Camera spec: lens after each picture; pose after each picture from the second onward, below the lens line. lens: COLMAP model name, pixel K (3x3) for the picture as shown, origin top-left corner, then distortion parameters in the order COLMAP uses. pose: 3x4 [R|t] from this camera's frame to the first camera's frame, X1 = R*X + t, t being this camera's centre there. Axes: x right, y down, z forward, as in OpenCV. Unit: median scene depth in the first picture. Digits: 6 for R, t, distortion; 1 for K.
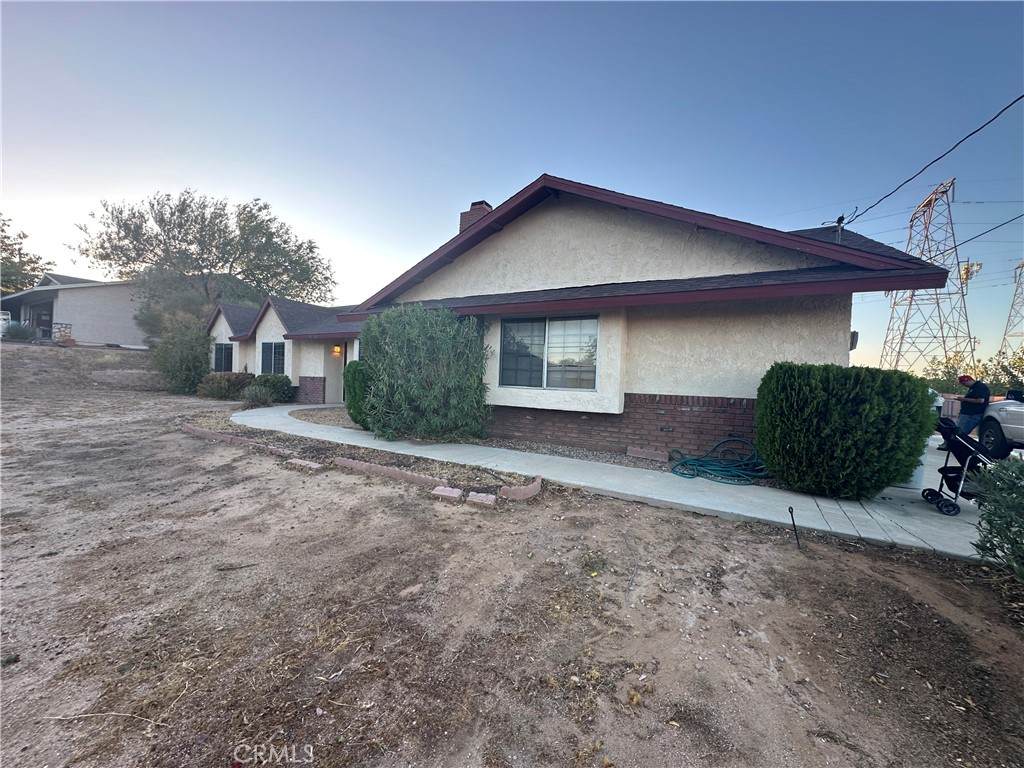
lens RADIAL K [[408.2, 0, 514.0], [0, 408.2, 385.7], [0, 0, 1]] dist [-0.002517, 0.000288]
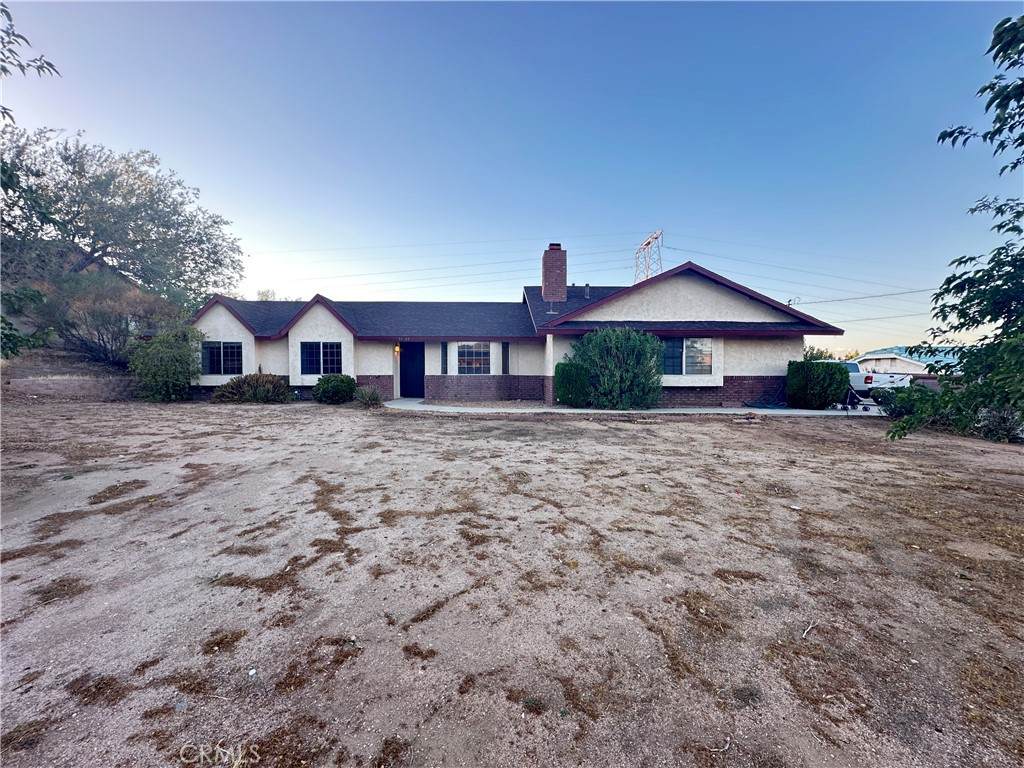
lens RADIAL K [[408.2, 0, 516.0], [0, 408.2, 384.6], [0, 0, 1]] dist [-0.002517, 0.000288]
pose [[0.852381, -0.048438, 0.520673, -1.590800], [0.036970, 0.998791, 0.032393, -0.041071], [-0.521613, -0.008362, 0.853141, -0.188845]]
